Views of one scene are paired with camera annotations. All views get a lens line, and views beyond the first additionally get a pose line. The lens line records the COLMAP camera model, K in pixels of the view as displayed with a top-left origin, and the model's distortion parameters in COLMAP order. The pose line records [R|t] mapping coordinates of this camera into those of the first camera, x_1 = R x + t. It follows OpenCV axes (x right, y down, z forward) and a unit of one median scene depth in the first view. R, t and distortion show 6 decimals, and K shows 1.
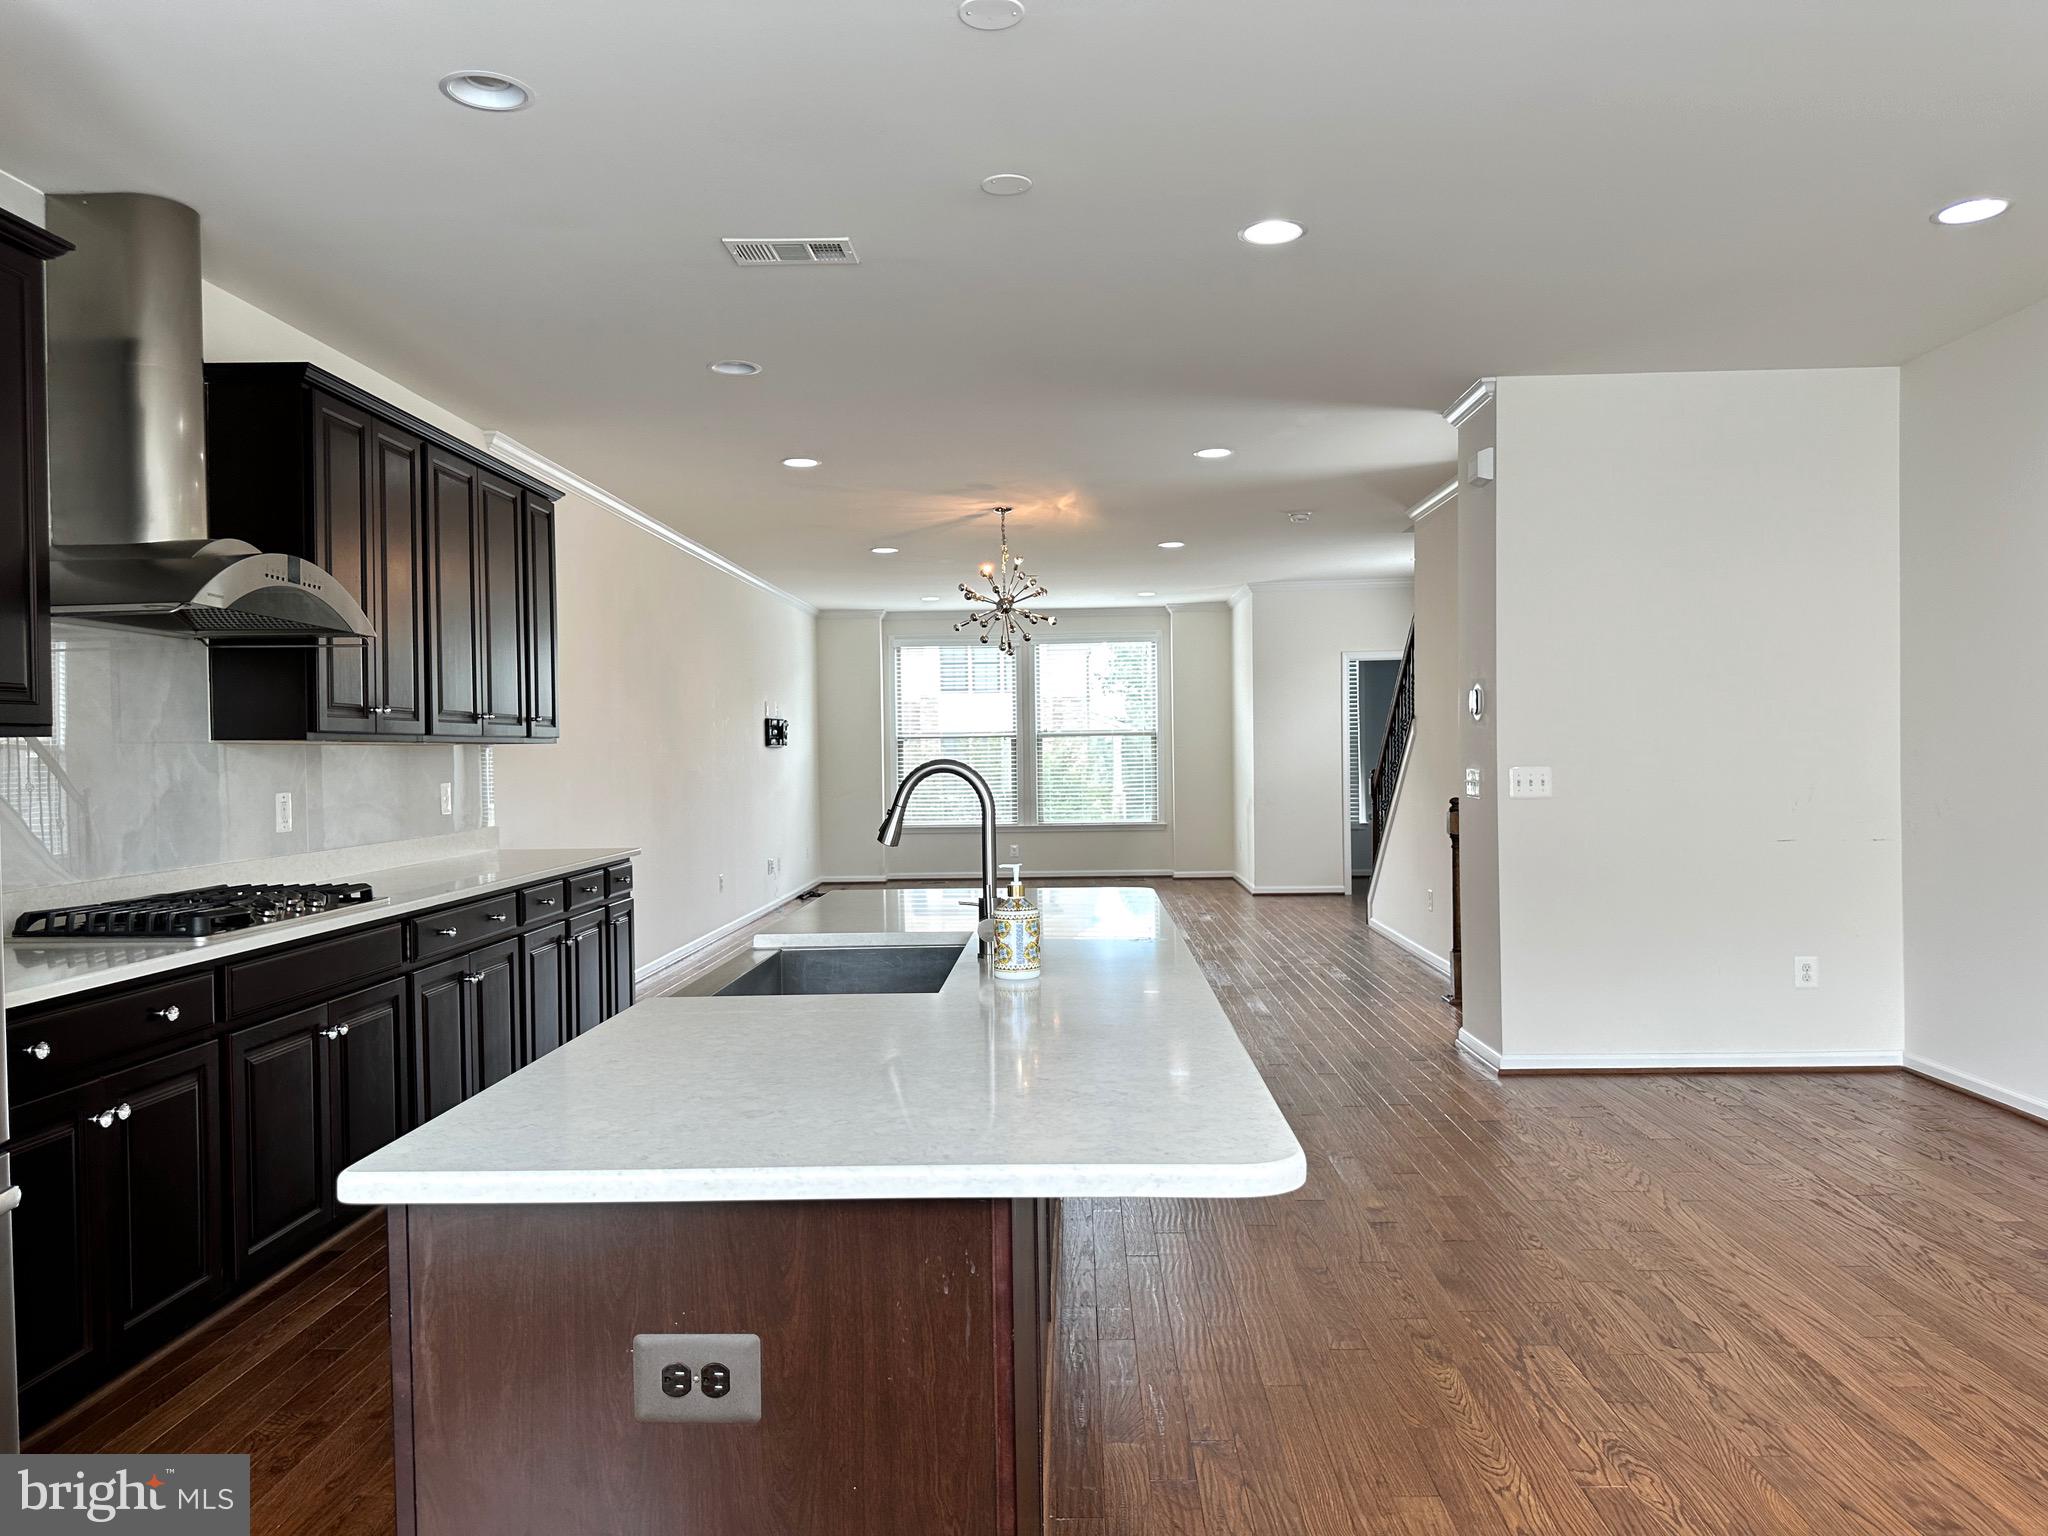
lens RADIAL K [[1429.6, 0, 1023.7], [0, 1429.6, 794.8], [0, 0, 1]] dist [0.031171, -0.006799]
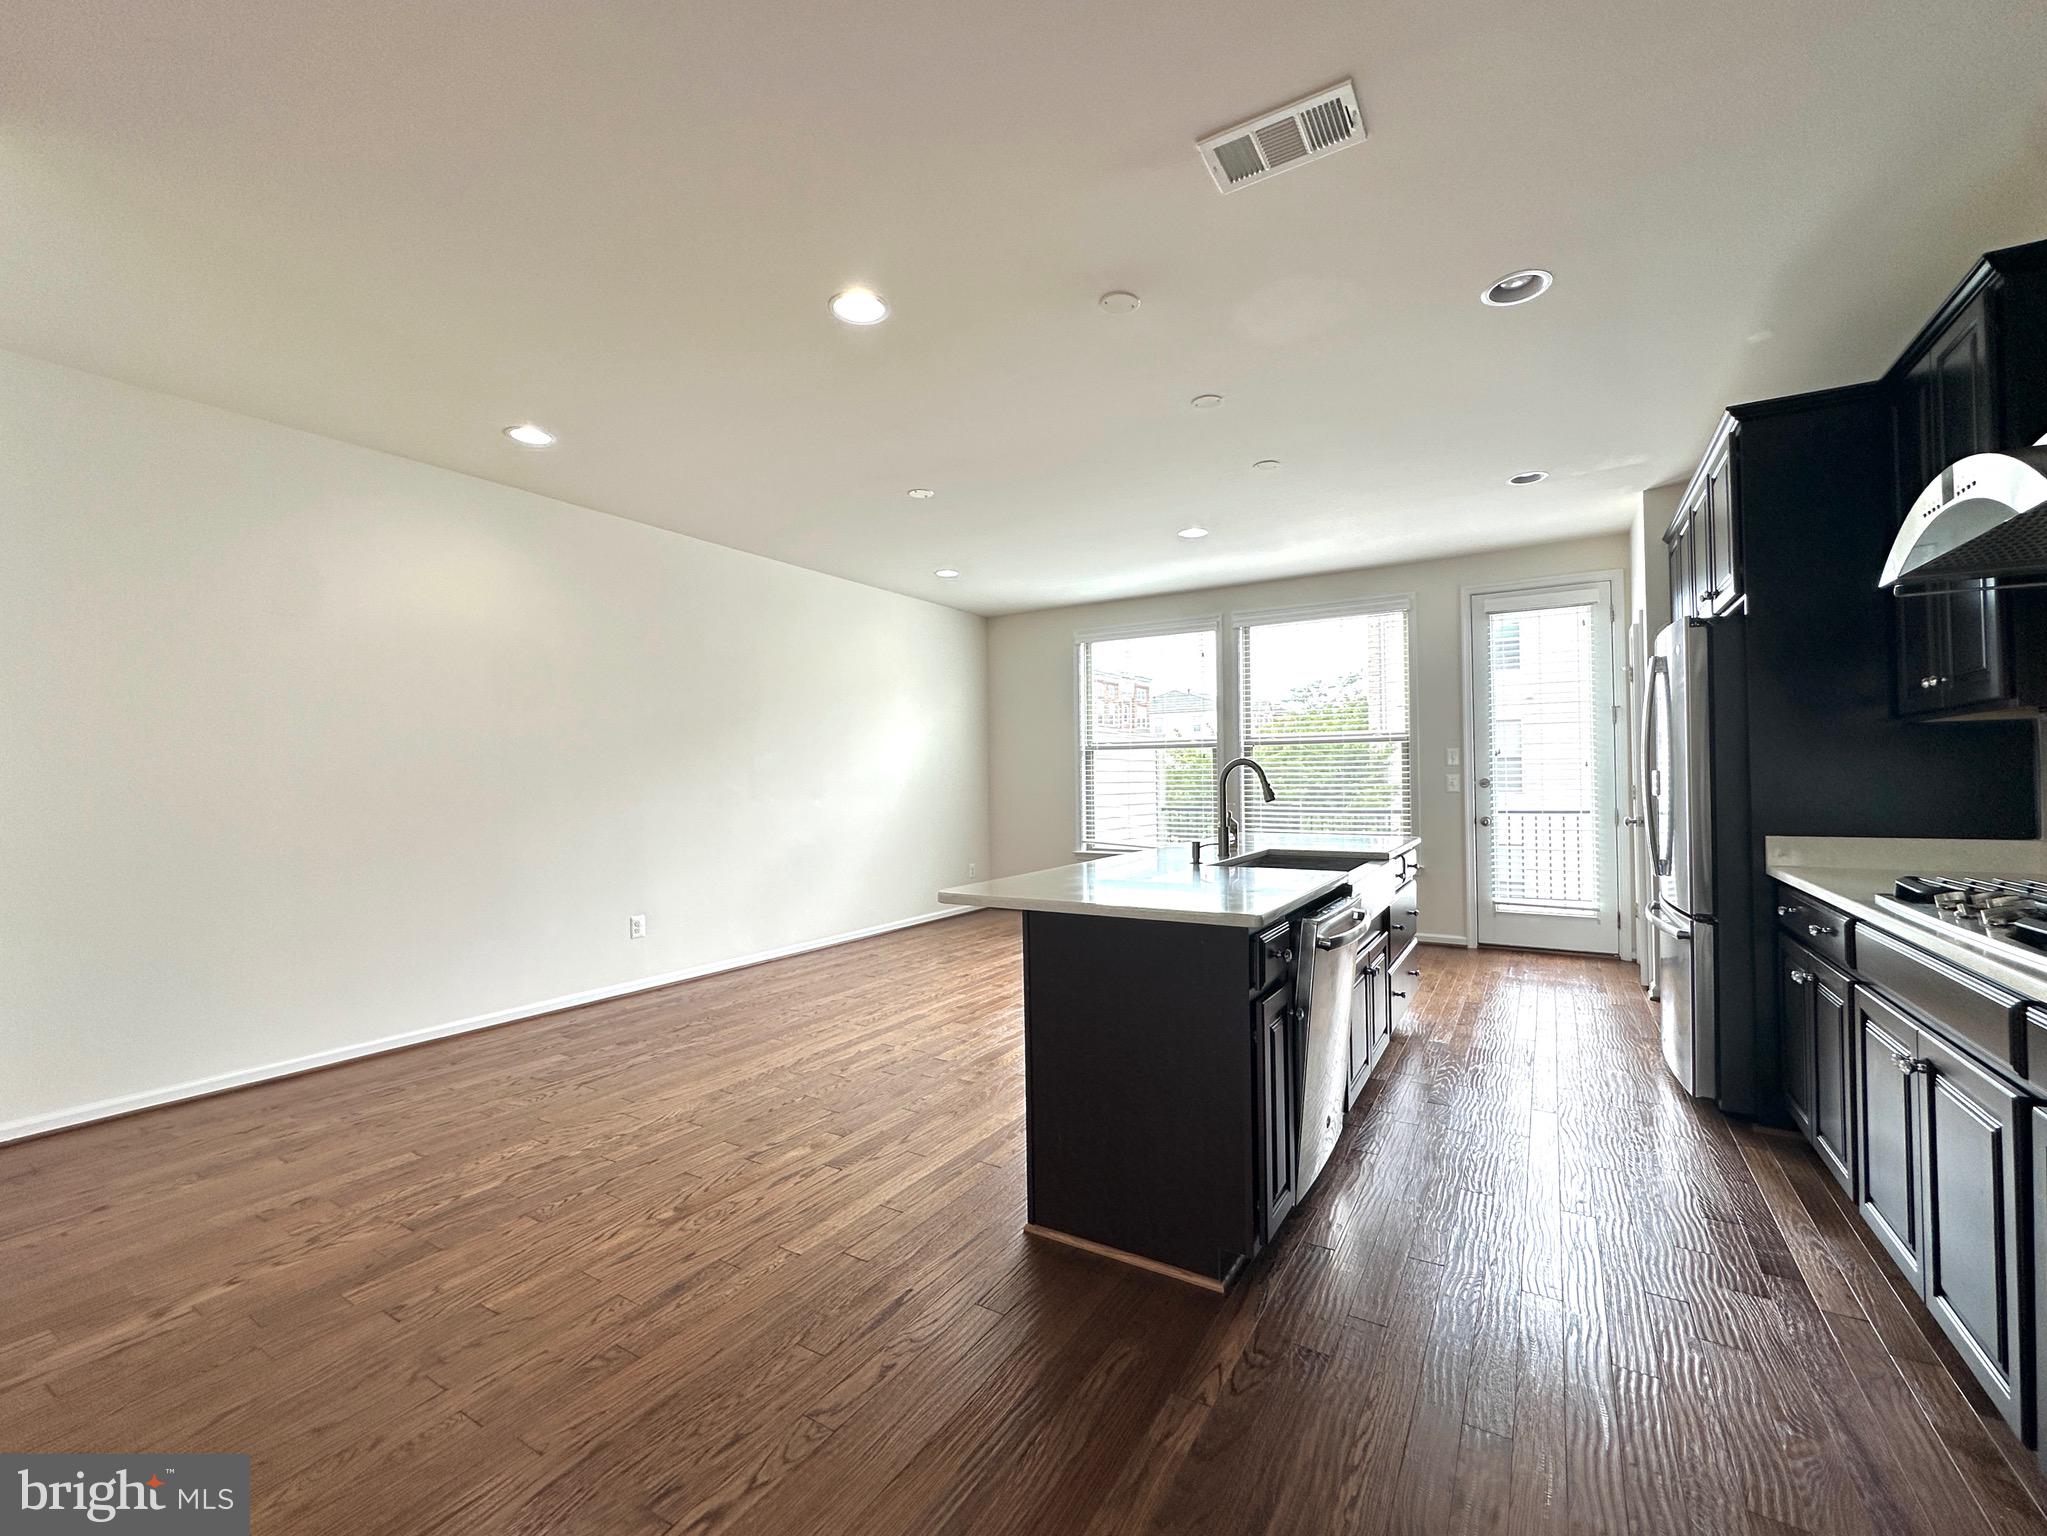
lens RADIAL K [[854.5, 0, 1023.5], [0, 854.5, 768.0], [0, 0, 1]] dist [-0.002593, -0.000145]
pose [[-0.865431, 0.031265, 0.500052, -0.266847], [0.040094, 0.999172, 0.006919, -0.021838], [-0.499422, 0.026037, -0.865968, 1.498069]]
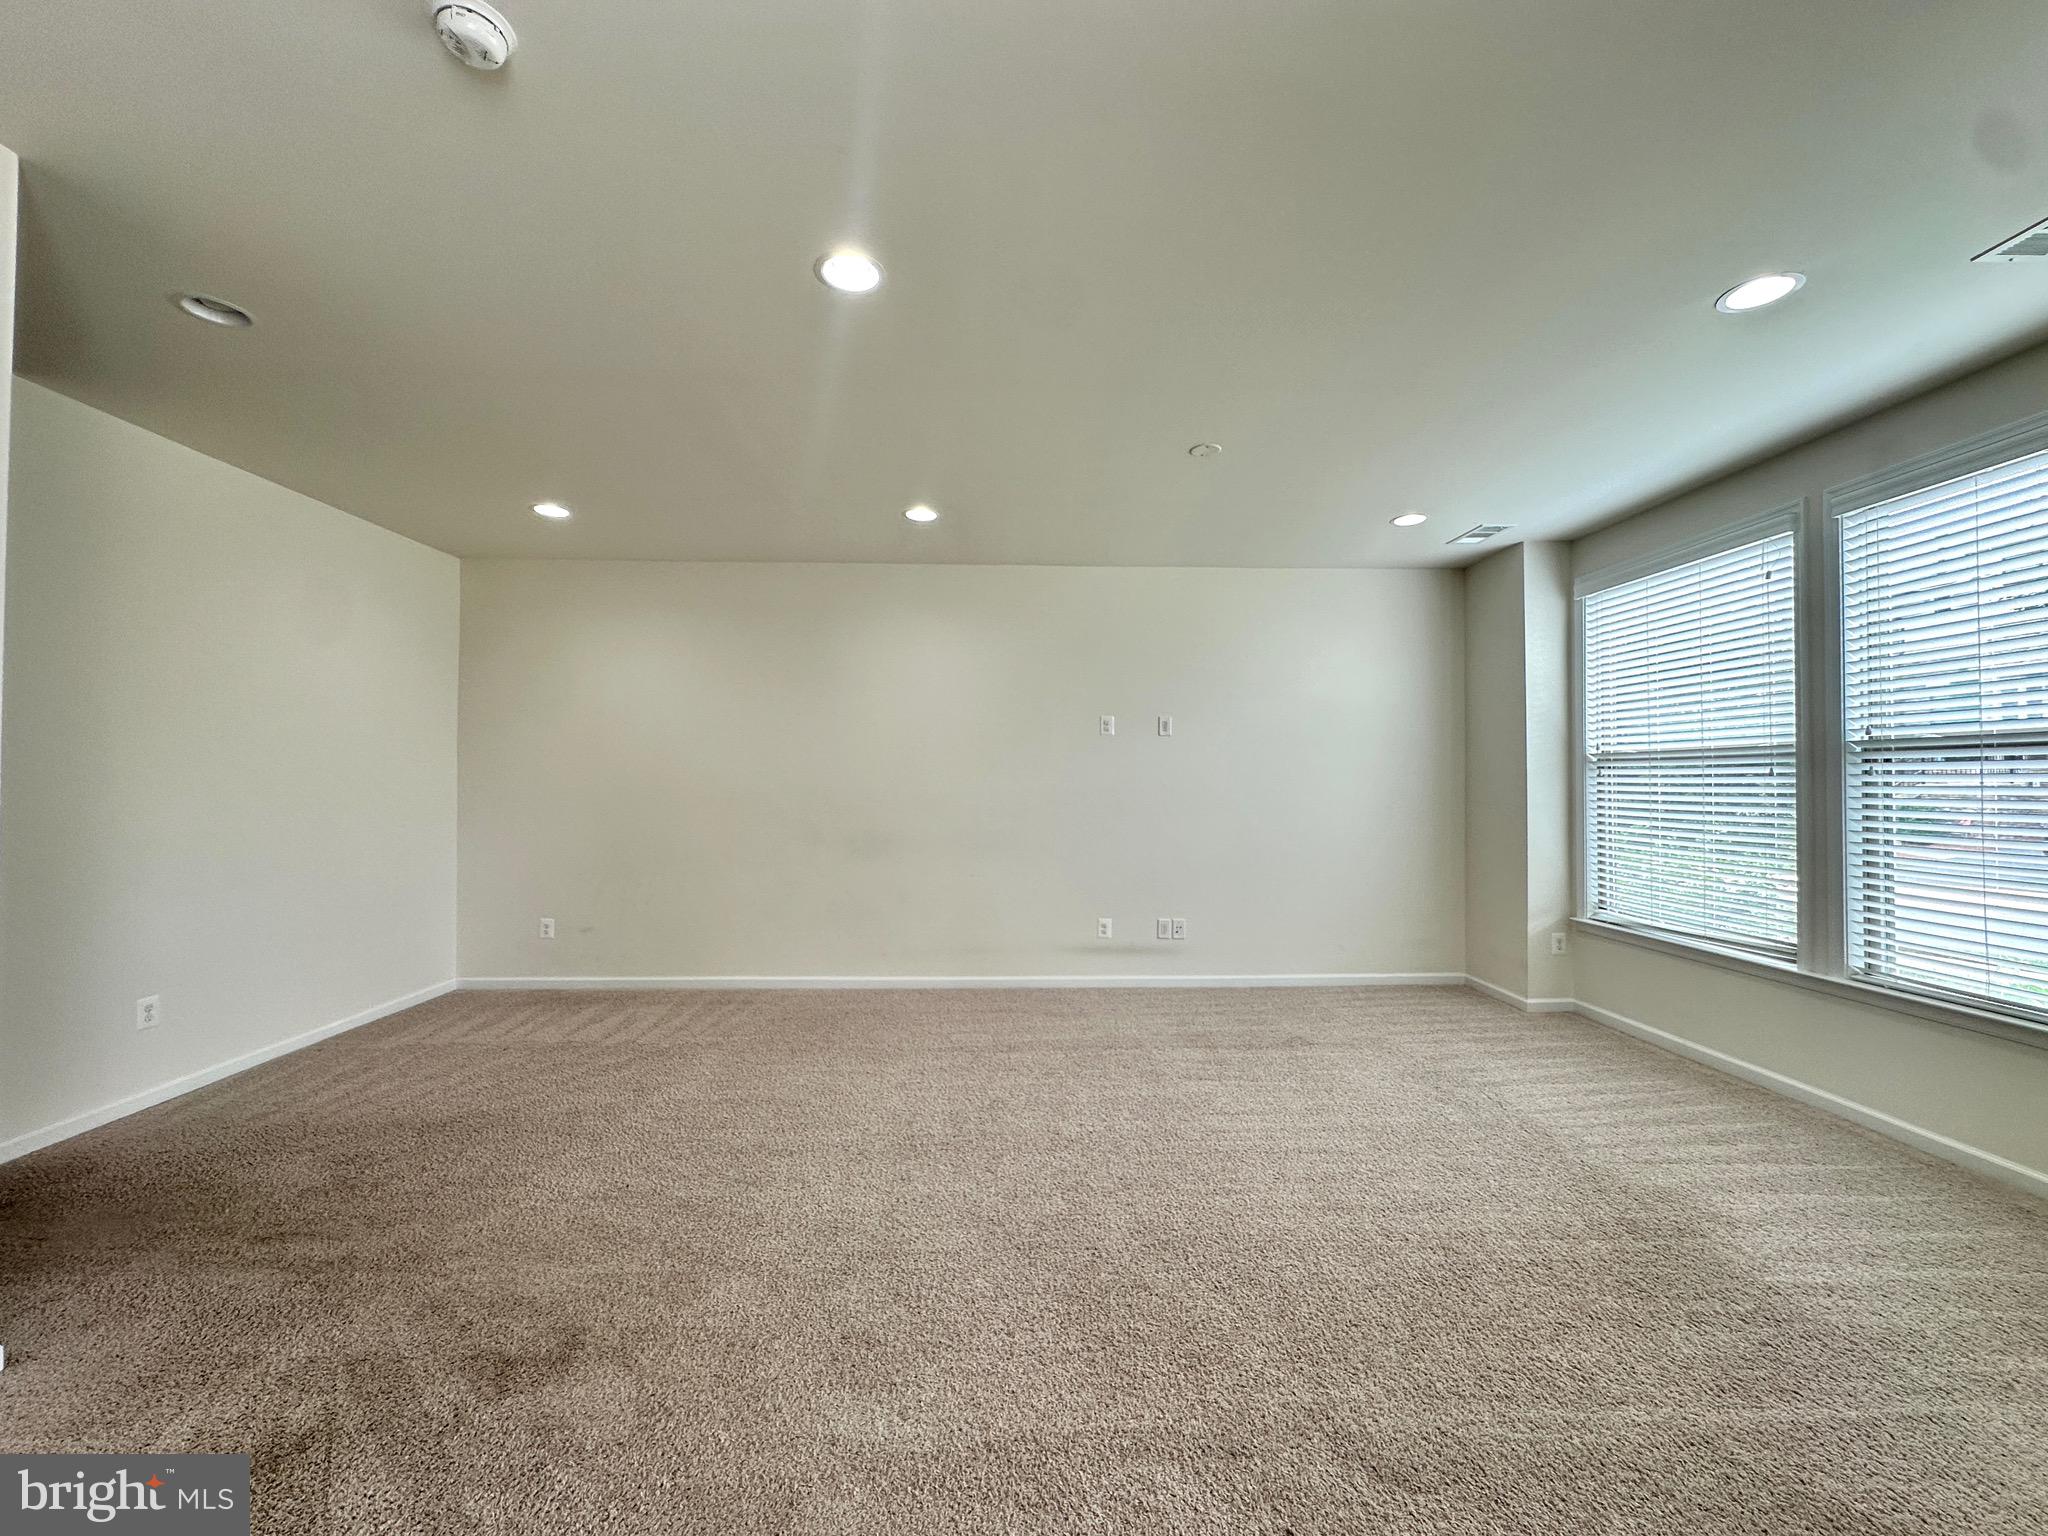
lens RADIAL K [[854.9, 0, 1024.0], [0, 854.9, 768.0], [0, 0, 1]] dist [-0.002593, -0.000145]
pose [[-0.062337, 0.030161, 0.997599, -0.578979], [0.028547, 0.999188, -0.028425, -0.022244], [-0.997647, 0.026707, -0.063148, 0.671055]]
